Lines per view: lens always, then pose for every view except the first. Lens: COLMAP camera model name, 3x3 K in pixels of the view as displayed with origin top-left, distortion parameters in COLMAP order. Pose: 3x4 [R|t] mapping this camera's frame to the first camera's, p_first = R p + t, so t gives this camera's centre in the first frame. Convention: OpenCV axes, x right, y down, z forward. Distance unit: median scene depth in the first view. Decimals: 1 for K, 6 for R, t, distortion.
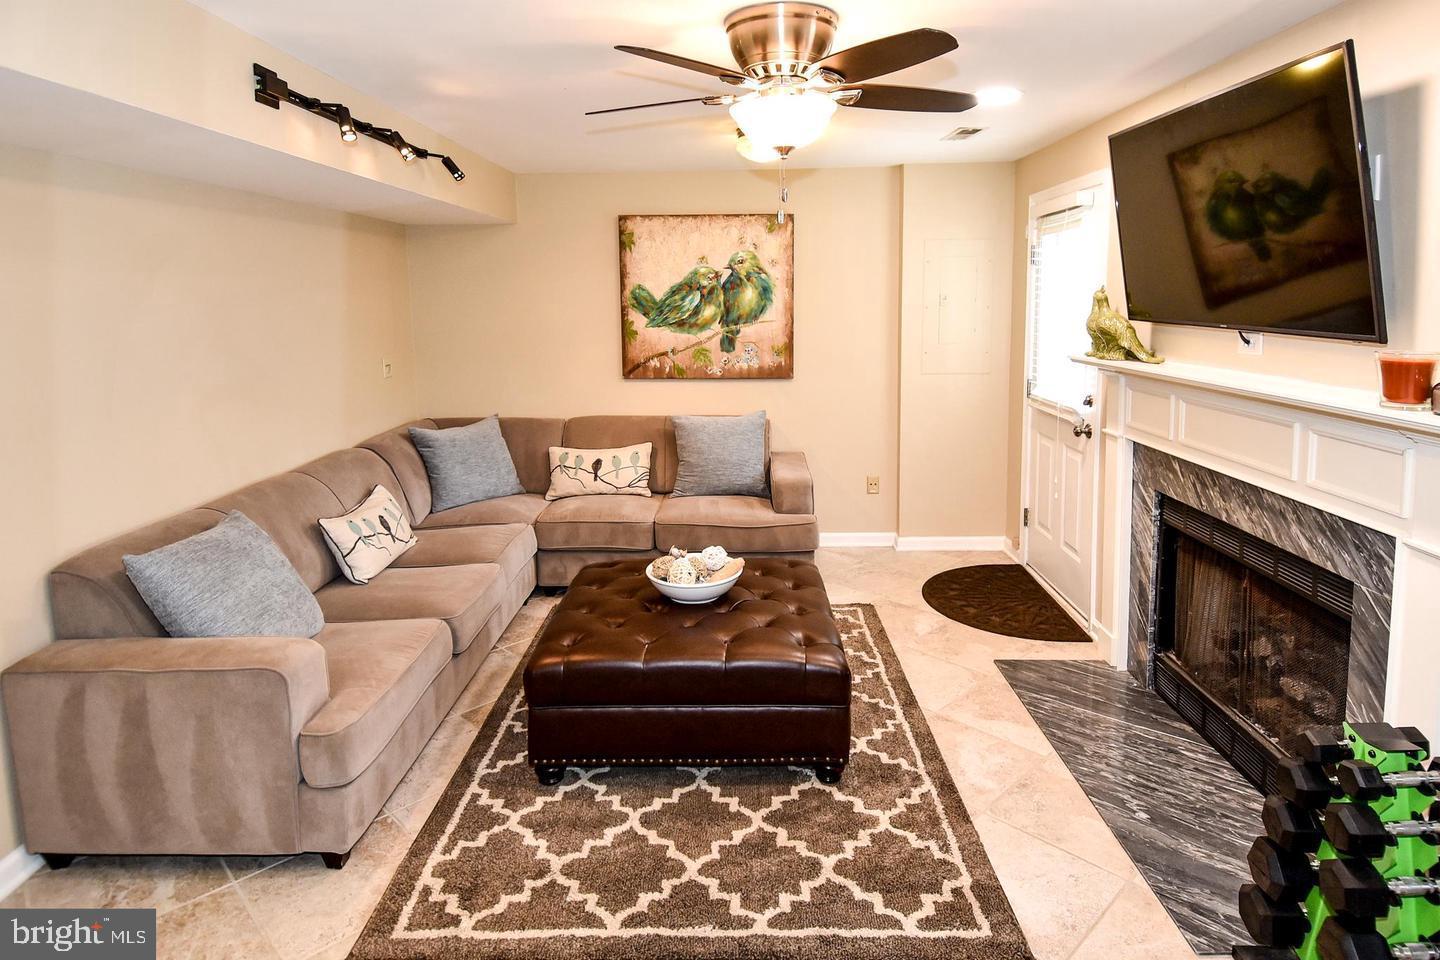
lens RADIAL K [[754.6, 0, 719.0], [0, 754.6, 384.2], [0, 0, 1]] dist [0.041841, -0.035216]
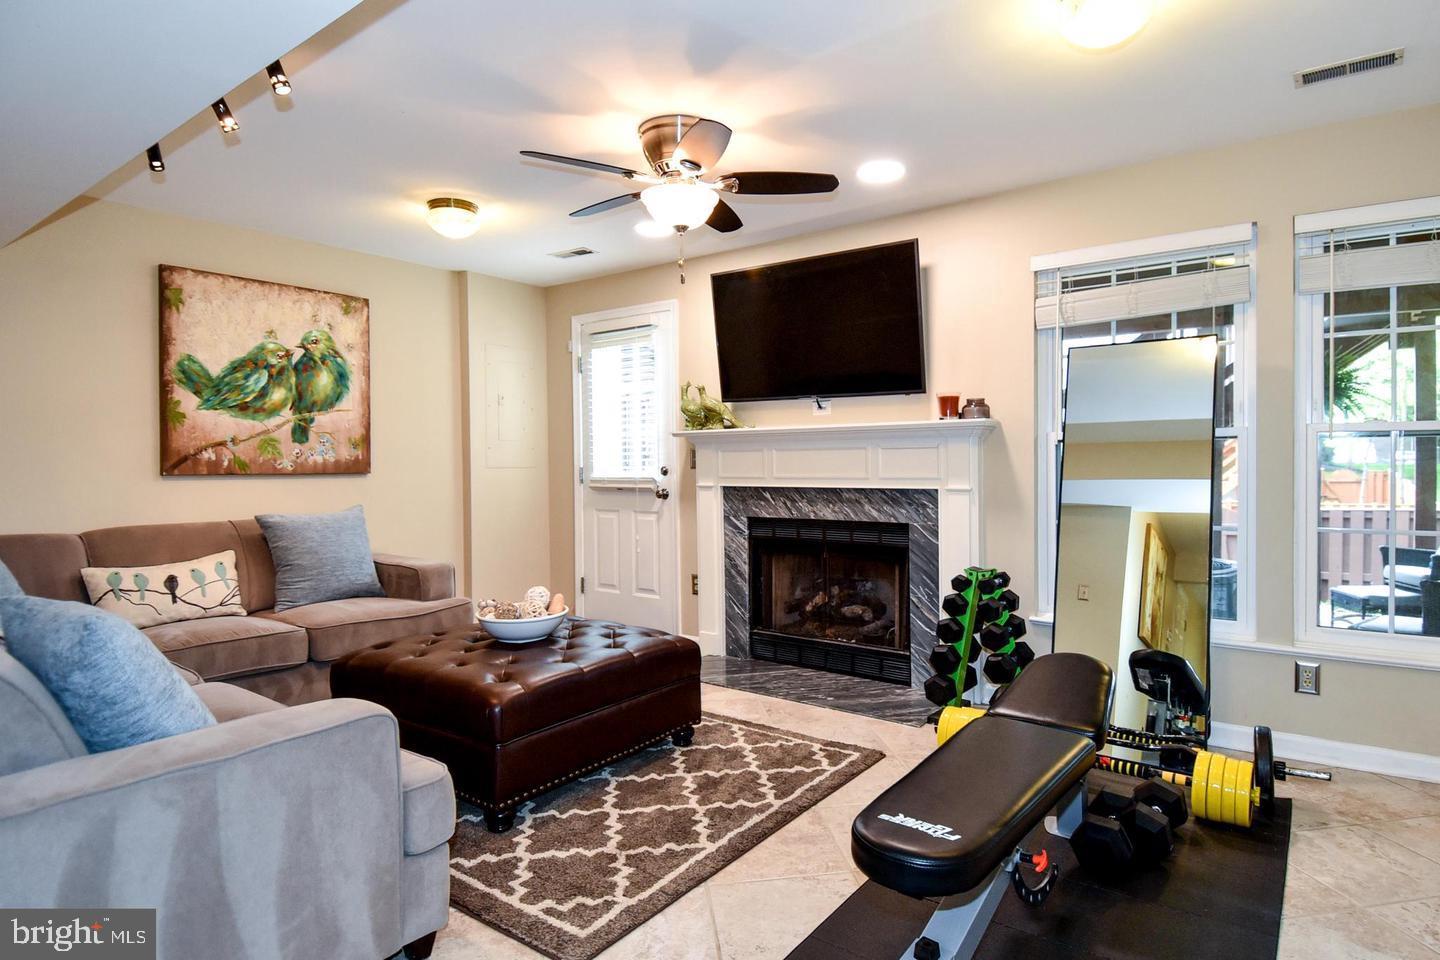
lens RADIAL K [[815.0, 0, 696.3], [0, 815.0, 474.3], [0, 0, 1]] dist [0.039079, -0.072714]
pose [[0.594699, -0.006156, 0.803925, -0.532066], [0.090336, 0.994150, -0.059213, 0.100354], [-0.798857, 0.107837, 0.591776, 0.097705]]
